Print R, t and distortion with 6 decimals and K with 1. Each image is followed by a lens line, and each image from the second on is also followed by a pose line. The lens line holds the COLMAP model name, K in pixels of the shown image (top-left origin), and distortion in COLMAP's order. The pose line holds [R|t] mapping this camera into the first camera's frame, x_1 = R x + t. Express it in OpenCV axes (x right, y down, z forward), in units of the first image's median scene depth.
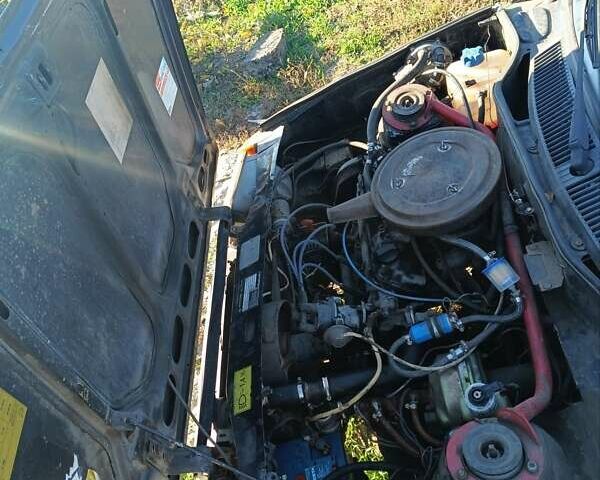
lens RADIAL K [[583.9, 0, 300.1], [0, 583.9, 239.6], [0, 0, 1]] dist [0.041921, 0.000000]
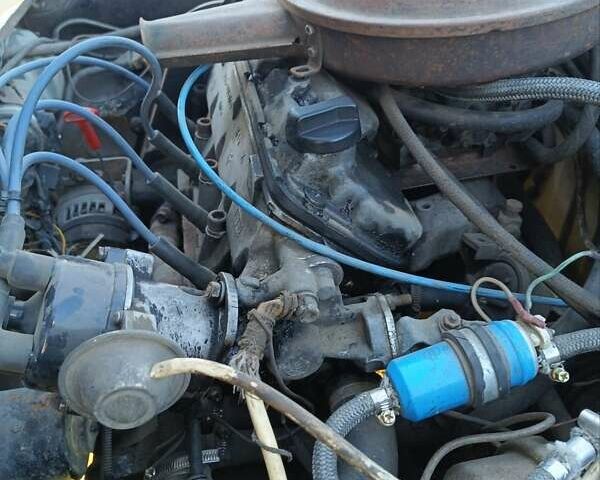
lens RADIAL K [[583.9, 0, 301.1], [0, 583.9, 240.9], [0, 0, 1]] dist [0.041921, 0.000000]
pose [[0.942166, 0.134593, 0.306933, 0.049706], [-0.075068, 0.977298, -0.198125, 0.148890], [-0.326631, 0.163625, 0.930881, 0.720305]]
